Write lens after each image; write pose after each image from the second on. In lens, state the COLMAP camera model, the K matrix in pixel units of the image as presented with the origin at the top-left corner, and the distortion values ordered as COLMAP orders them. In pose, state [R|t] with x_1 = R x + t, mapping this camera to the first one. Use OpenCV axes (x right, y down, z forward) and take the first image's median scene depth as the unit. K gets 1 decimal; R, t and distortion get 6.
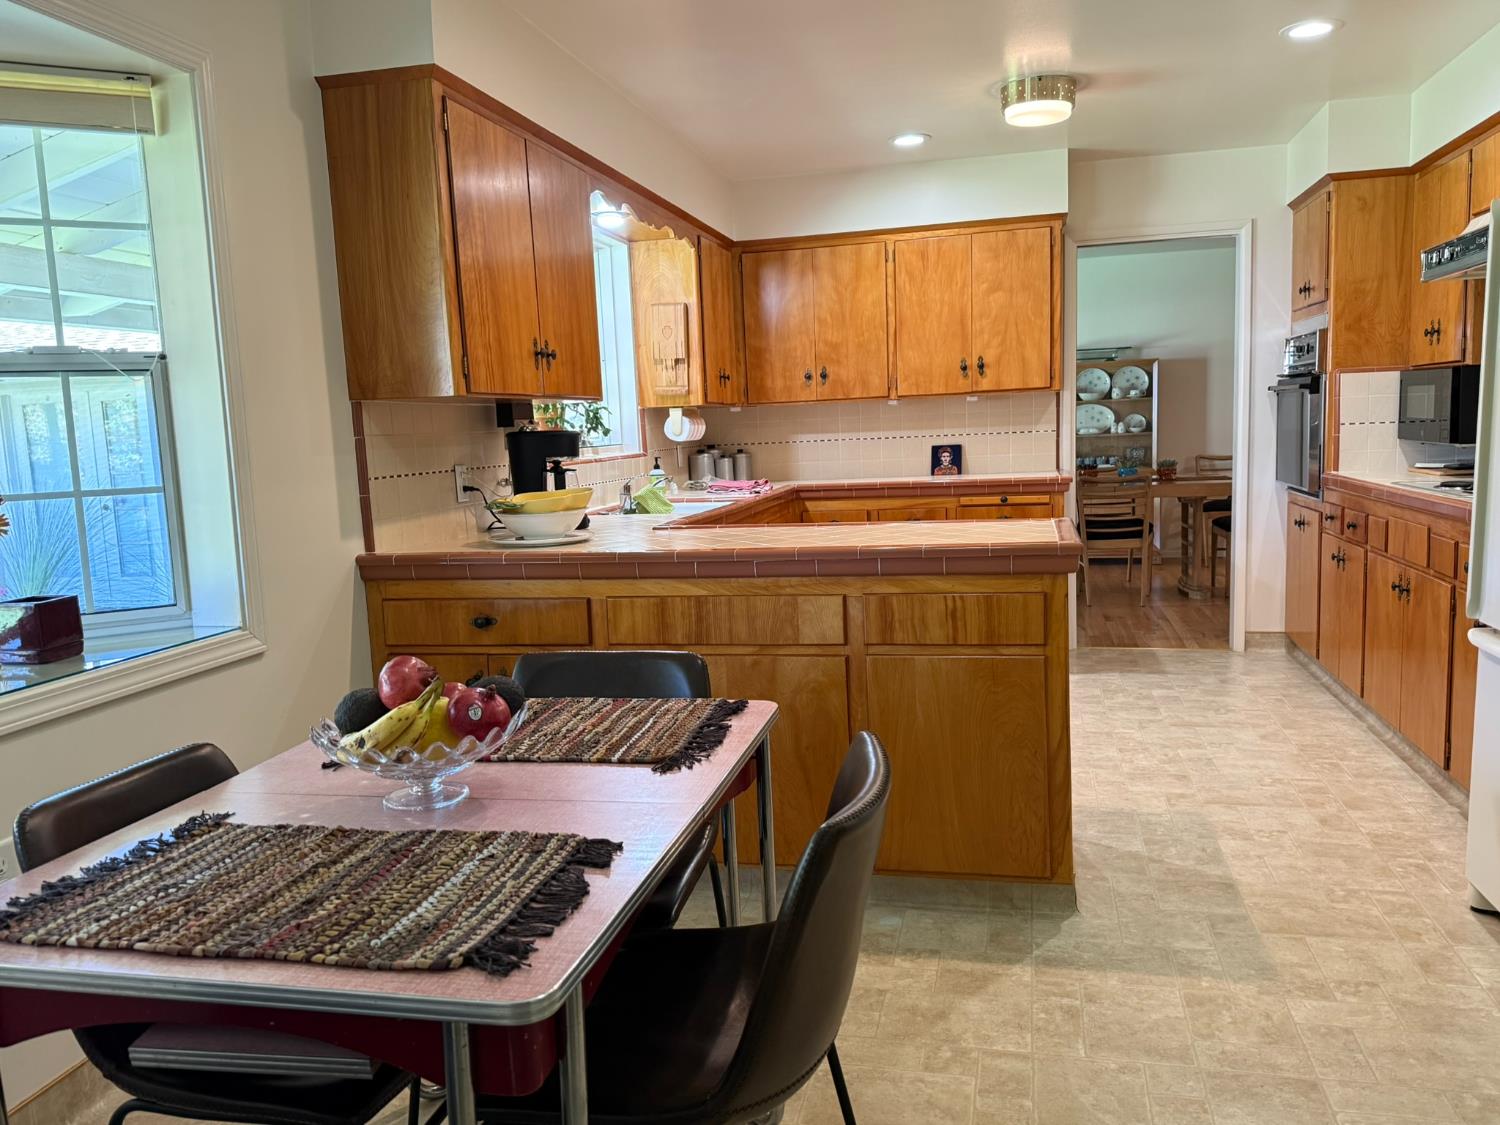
lens RADIAL K [[1159.7, 0, 750.0], [0, 1159.7, 562.5], [0, 0, 1]] dist [0.033523, -0.005730]
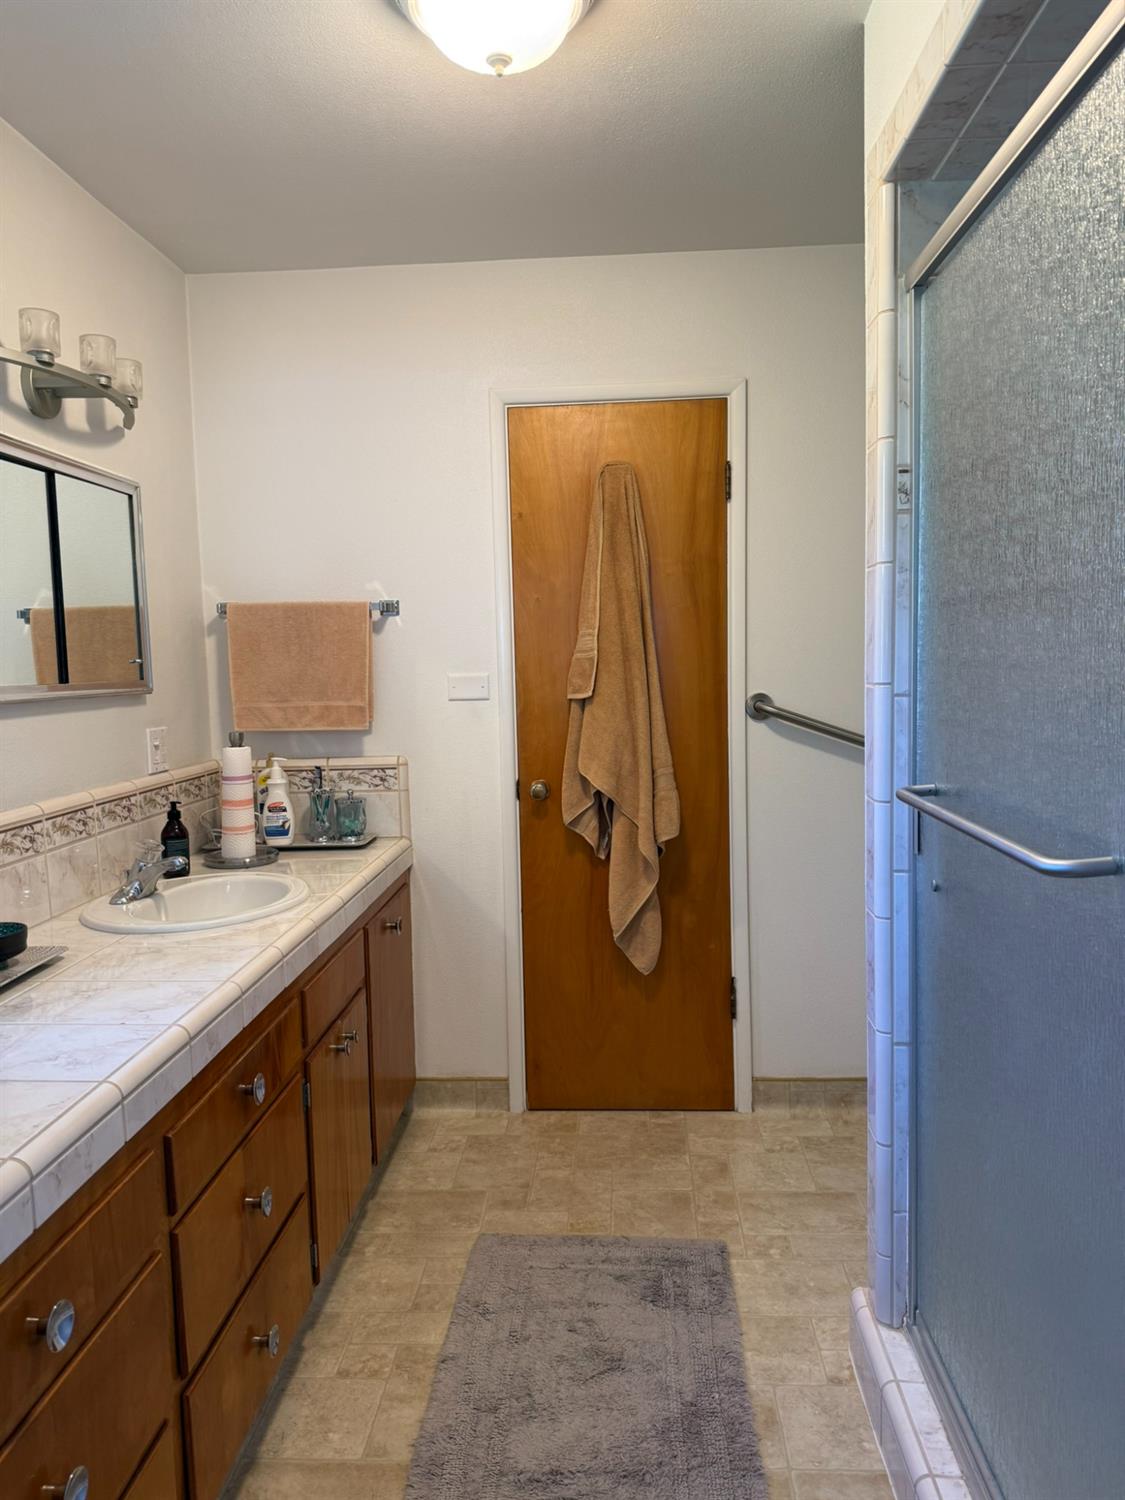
lens RADIAL K [[1061.9, 0, 562.5], [0, 1061.9, 750.0], [0, 0, 1]] dist [0.148935, -0.189685]
pose [[-0.983480, 0.077256, -0.163705, 0.465726], [0.041199, 0.976149, 0.213155, -0.266932], [0.176268, 0.202889, -0.963206, 1.734169]]
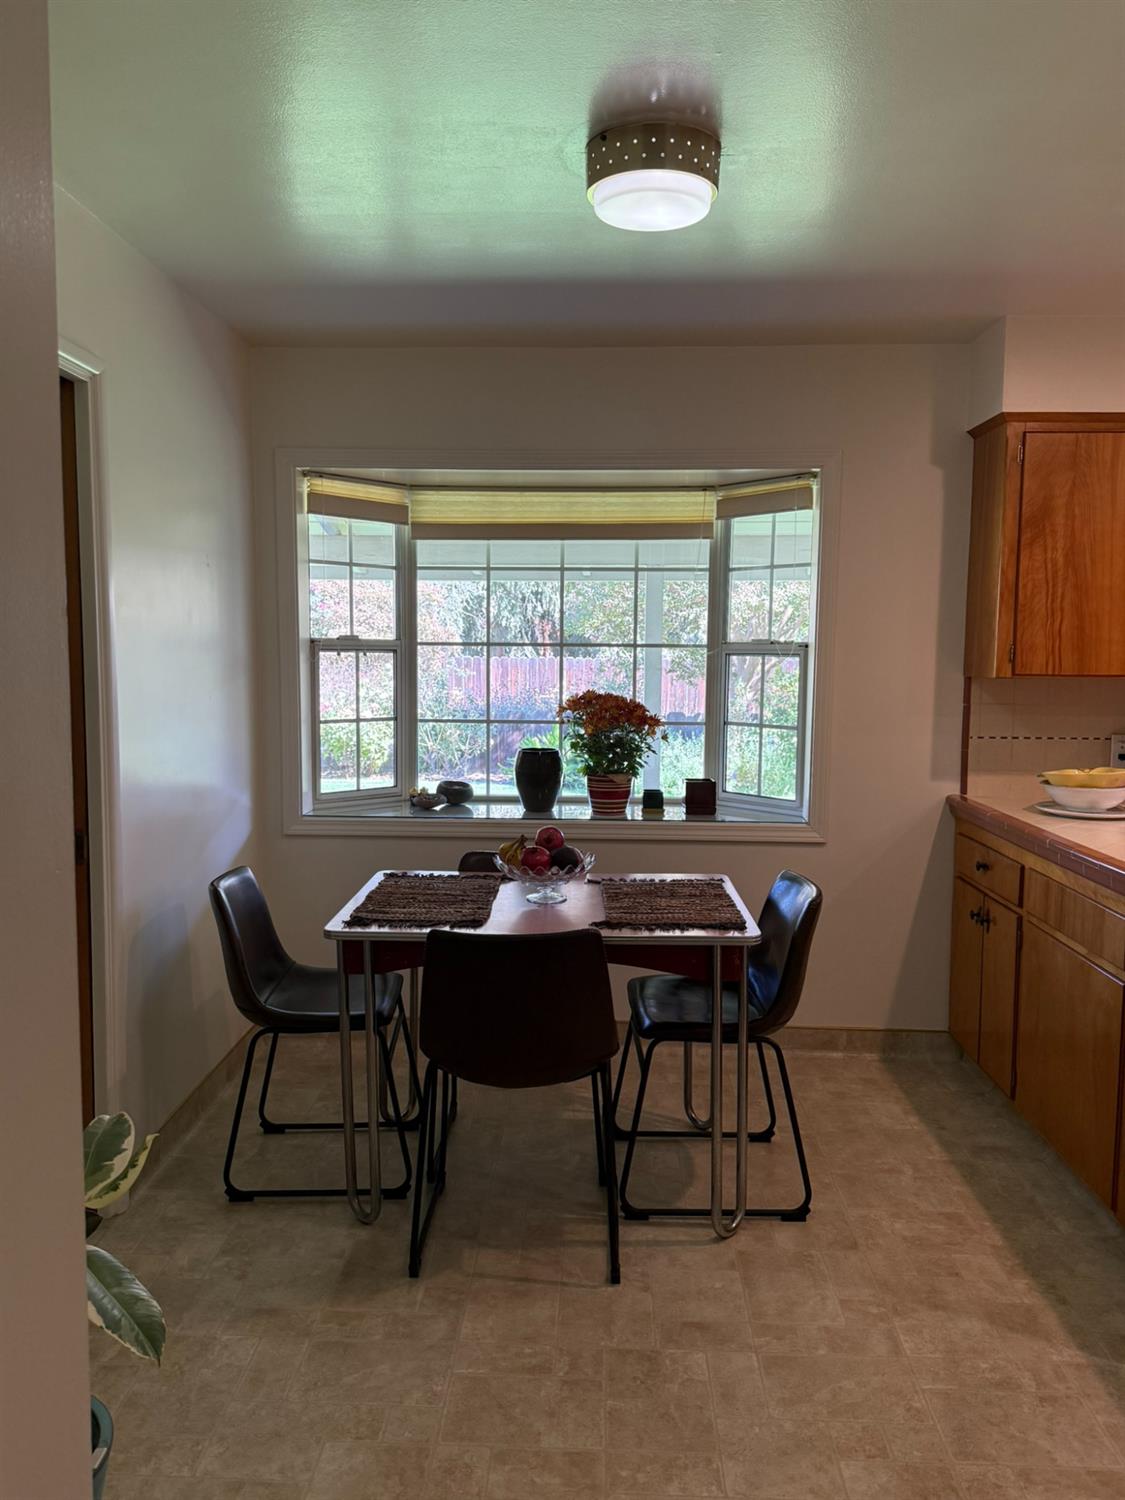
lens RADIAL K [[1159.7, 0, 562.5], [0, 1159.7, 750.0], [0, 0, 1]] dist [0.033523, -0.005730]
pose [[0.190291, 0.127519, -0.973411, 1.031303], [-0.136521, 0.985331, 0.102393, -0.159584], [0.972189, 0.113406, 0.204909, 0.393453]]
